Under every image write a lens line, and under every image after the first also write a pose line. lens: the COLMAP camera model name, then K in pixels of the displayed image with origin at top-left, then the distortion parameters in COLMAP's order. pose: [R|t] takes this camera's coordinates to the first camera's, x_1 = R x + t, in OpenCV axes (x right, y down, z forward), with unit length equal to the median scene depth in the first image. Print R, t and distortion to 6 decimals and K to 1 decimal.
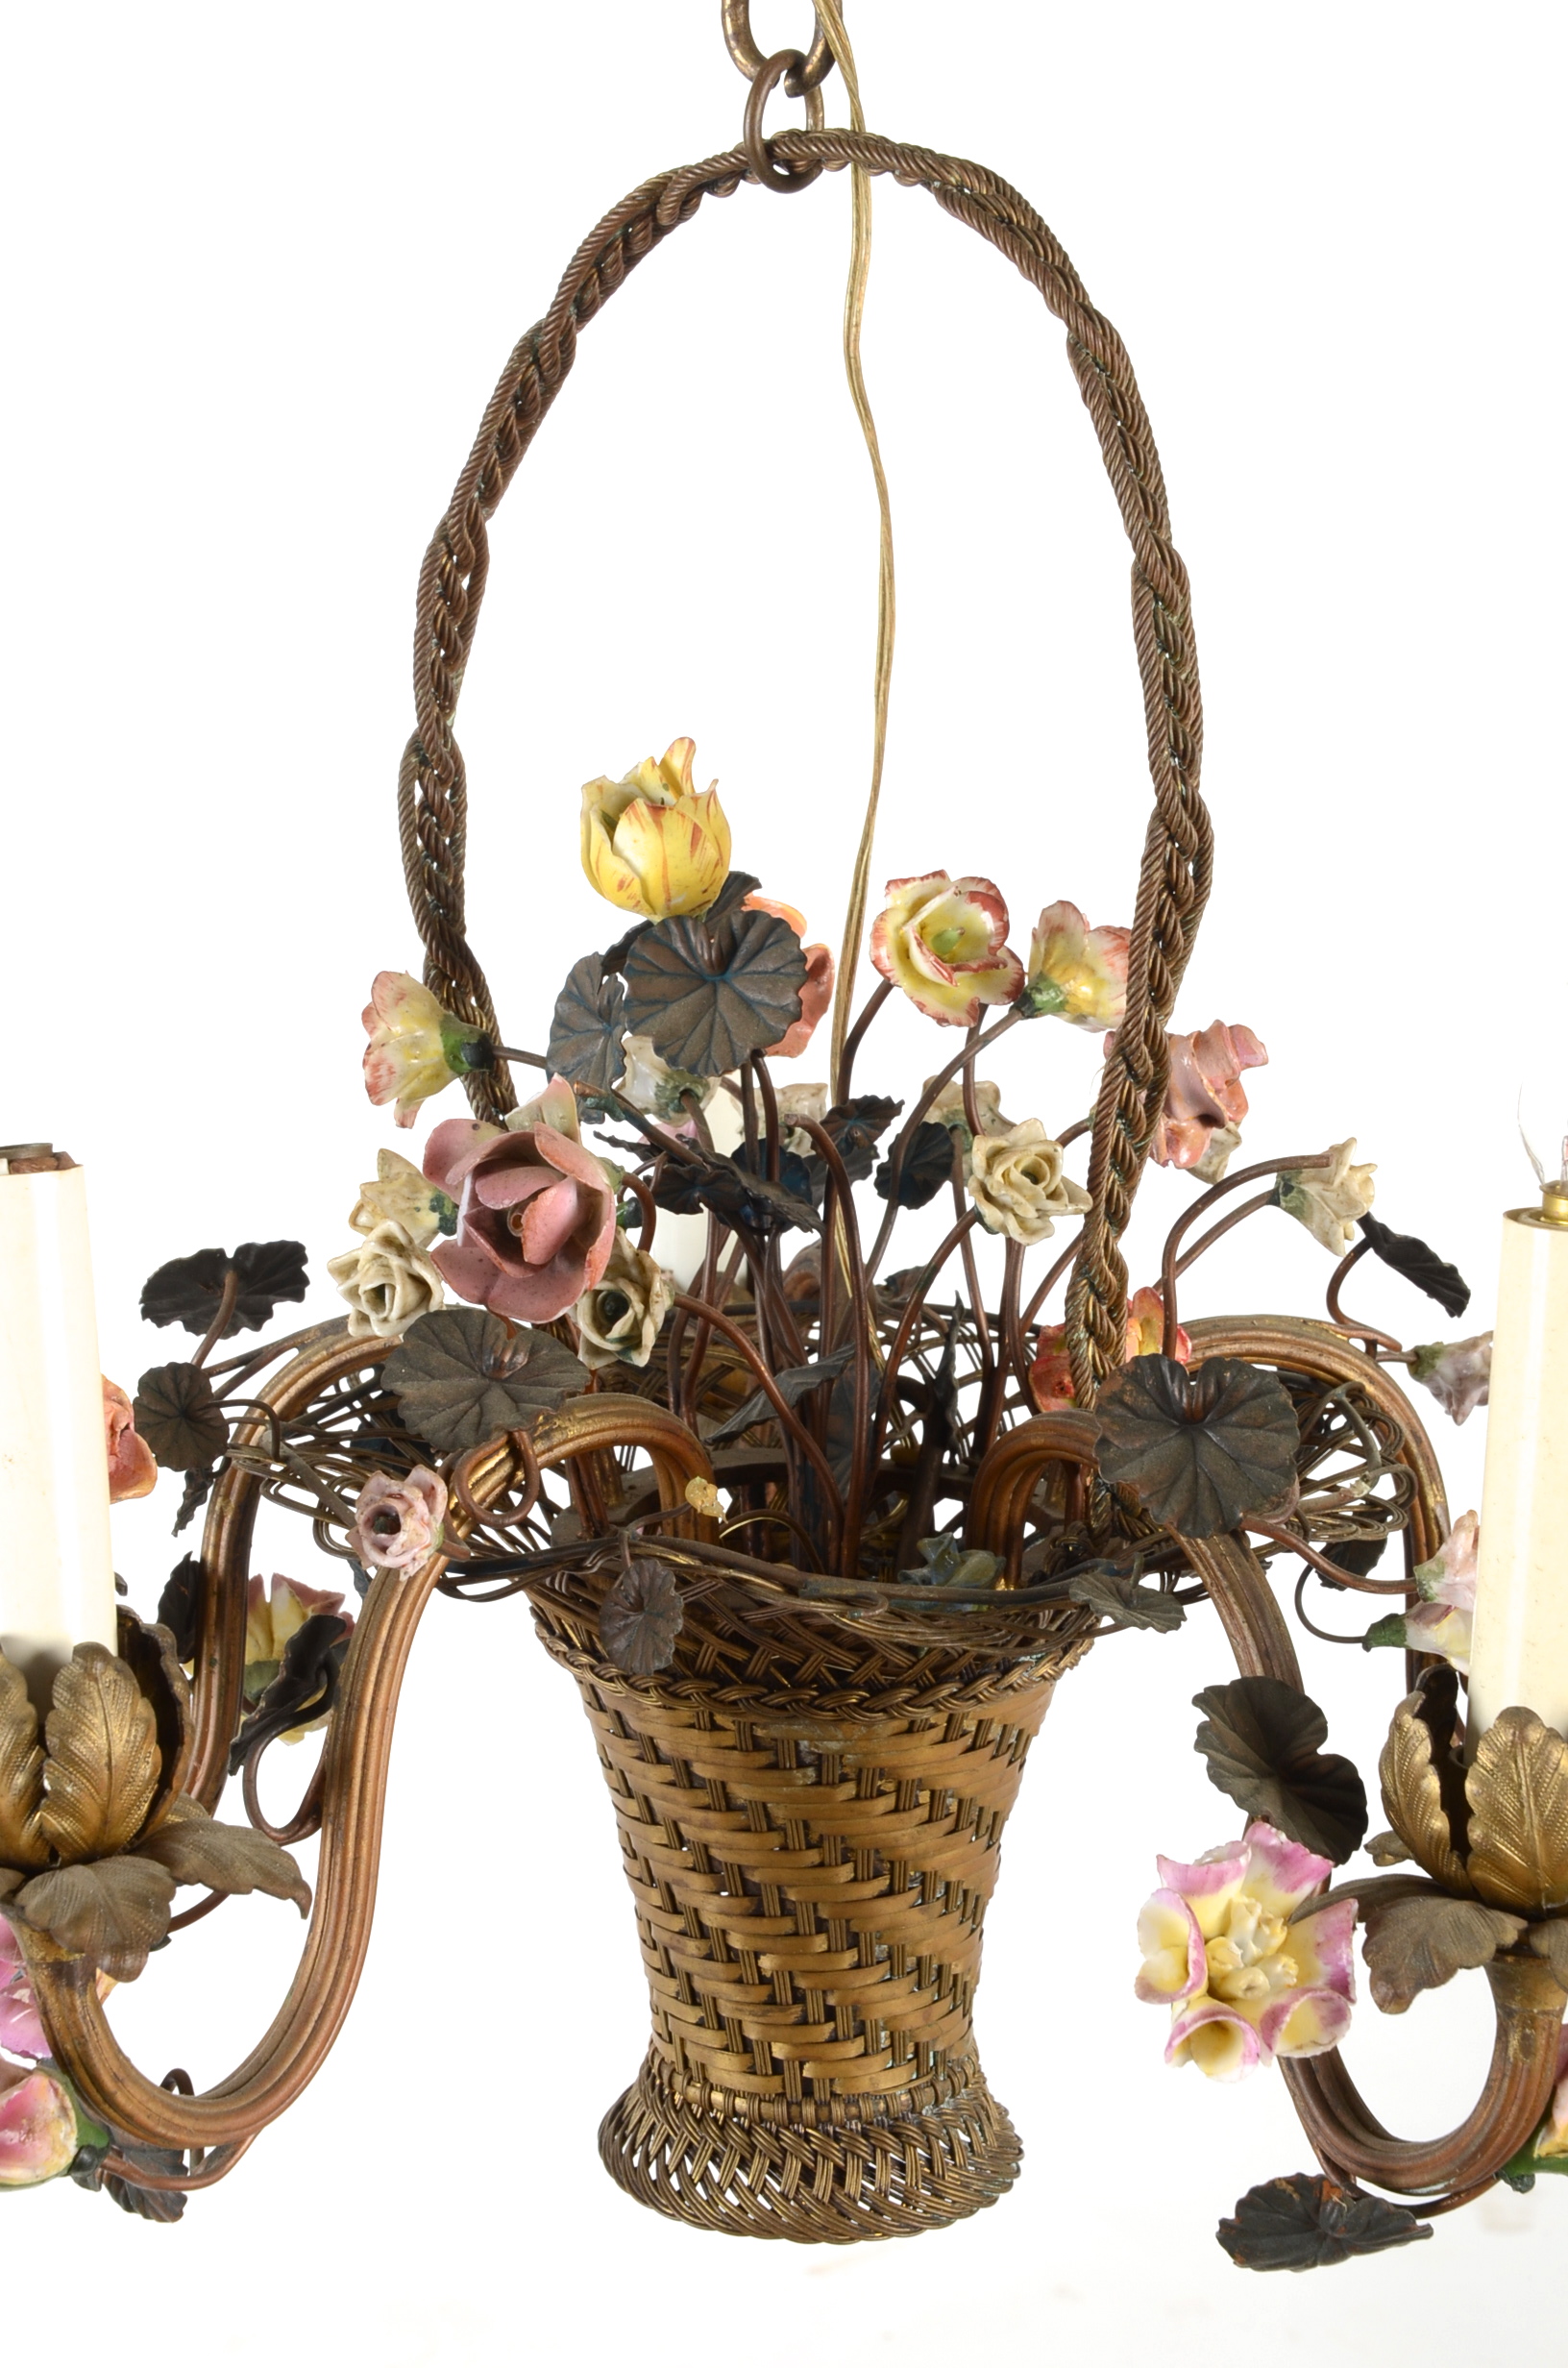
lens RADIAL K [[4927.5, 0, 776.3], [0, 4927.5, 1216.9], [0, 0, 1]] dist [0.307053, 0.000000]
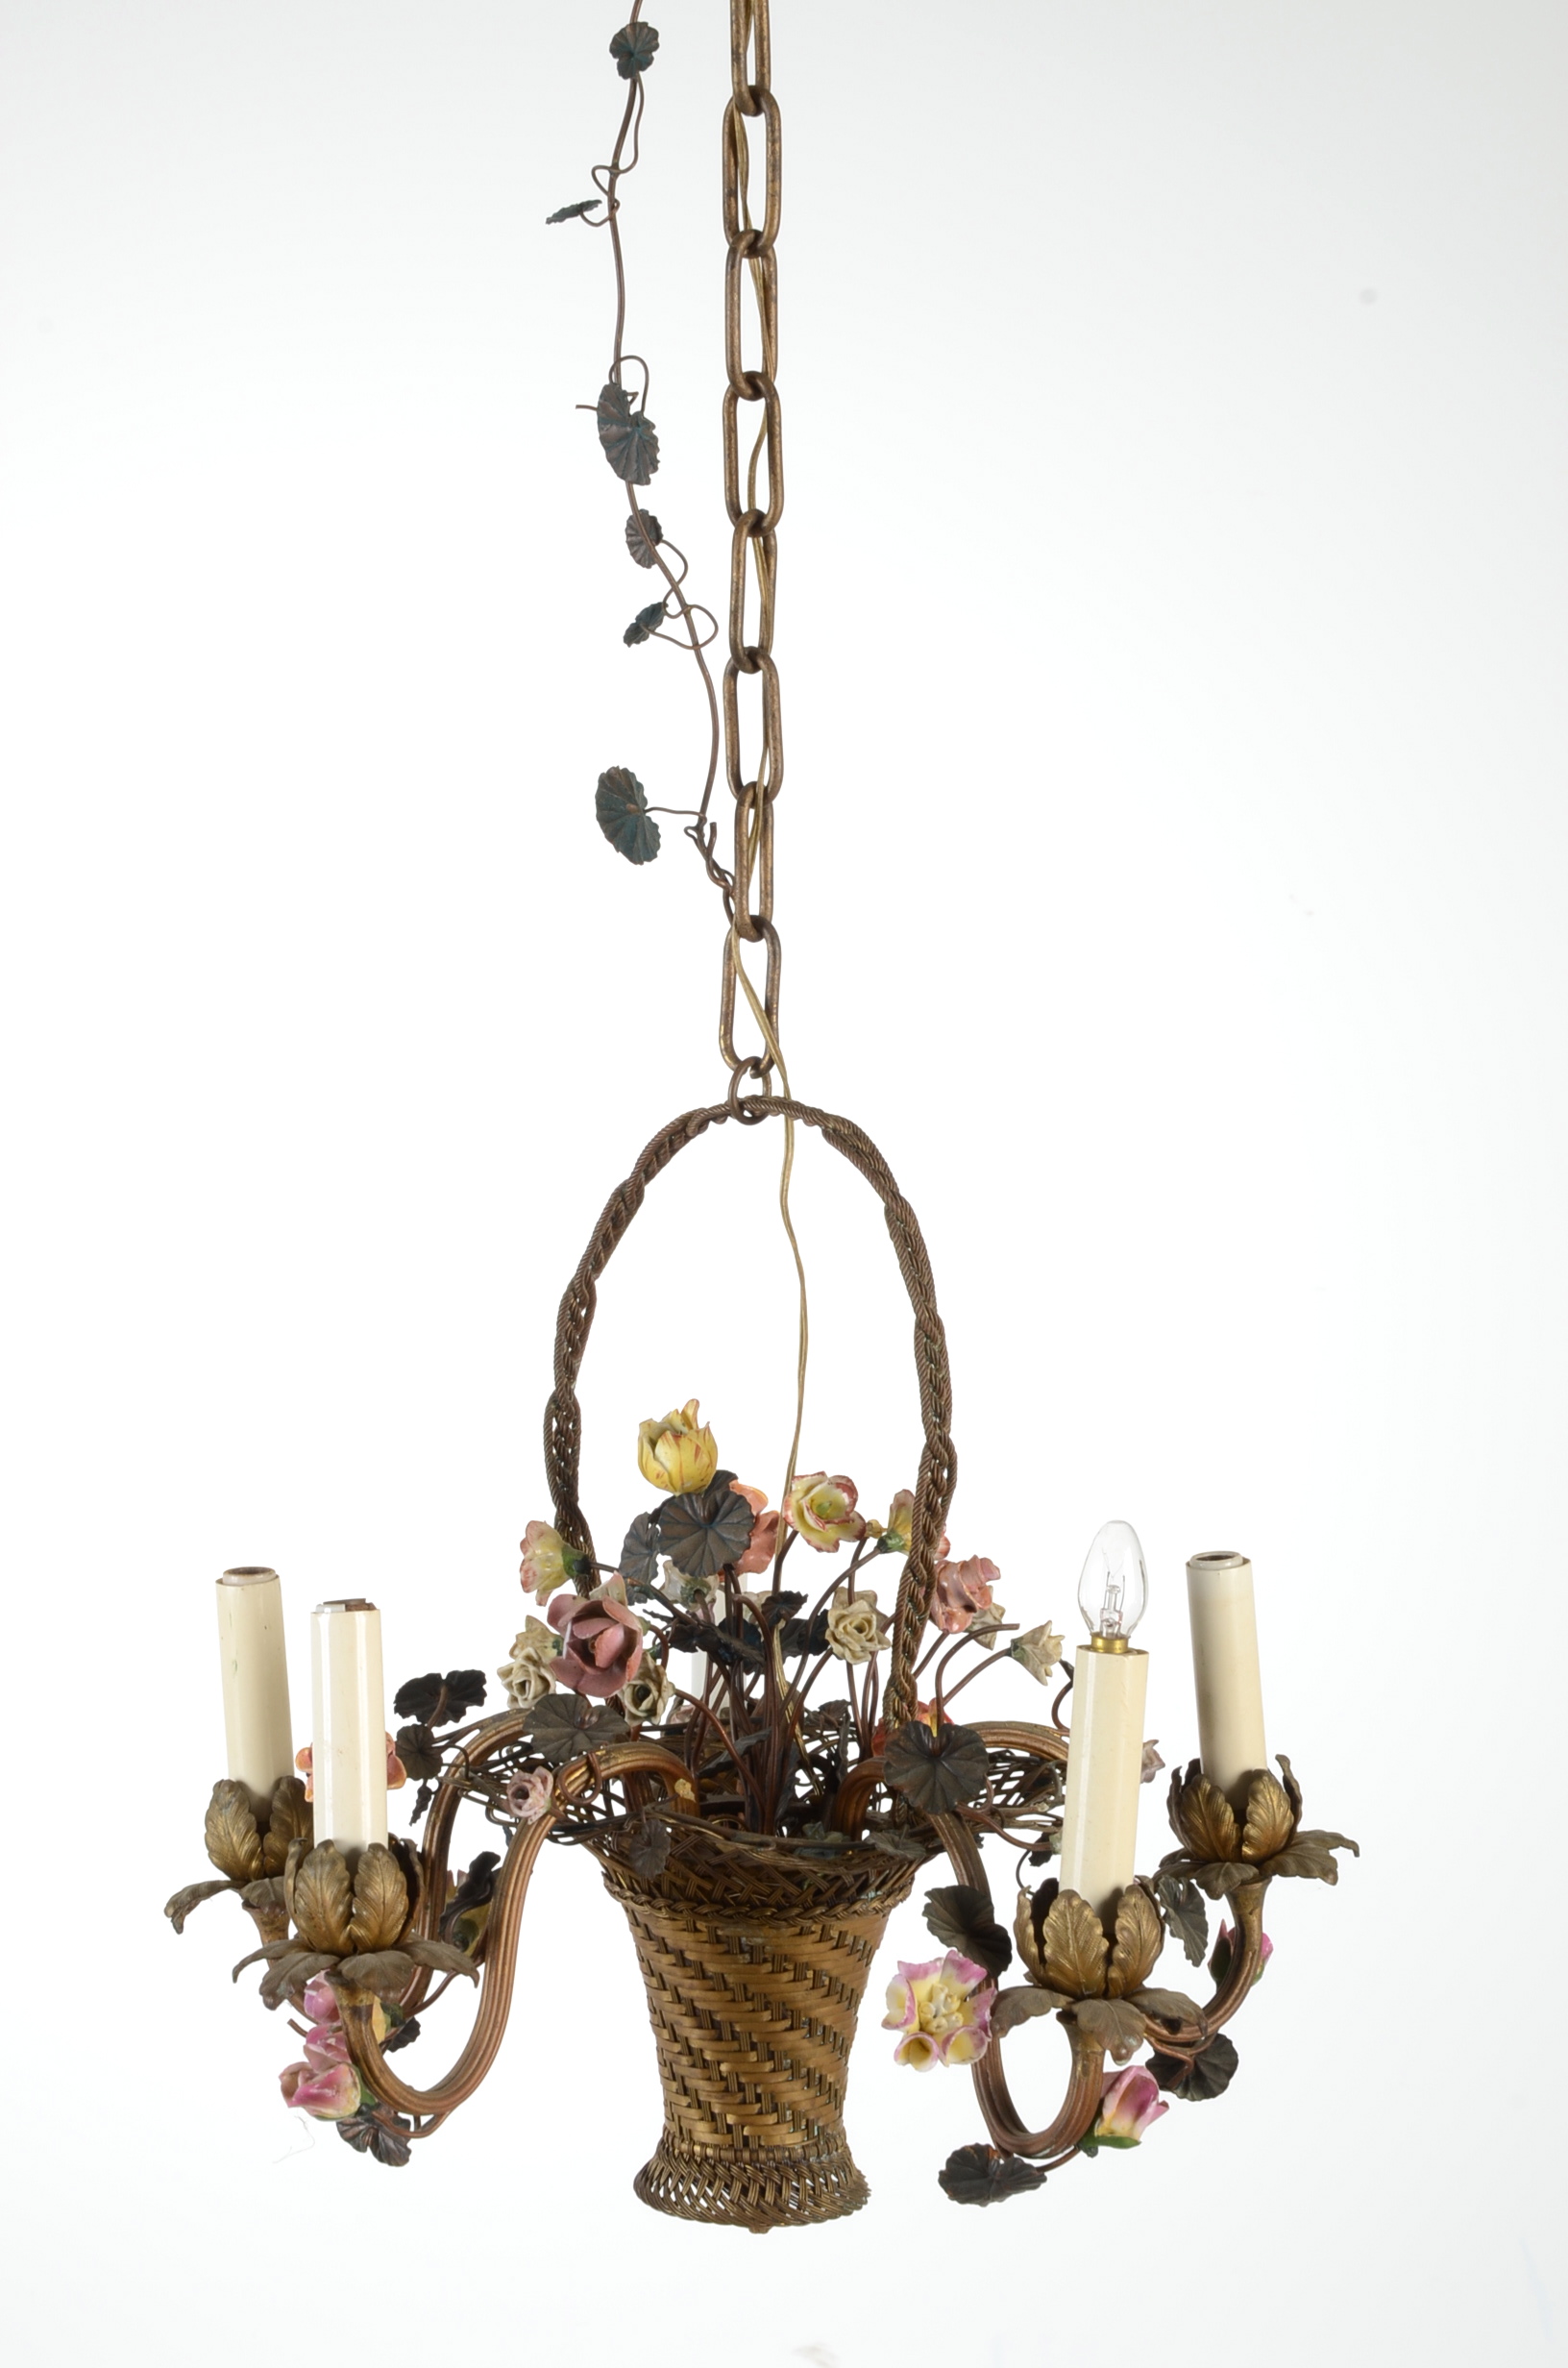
lens RADIAL K [[5828.6, 0, 794.3], [0, 5828.6, 1178.2], [0, 0, 1]] dist [0.359630, 0.000000]
pose [[0.998907, 0.018761, -0.042820, 0.116442], [-0.023688, 0.992776, -0.117622, 0.082862], [0.040304, 0.118508, 0.992135, -1.252775]]
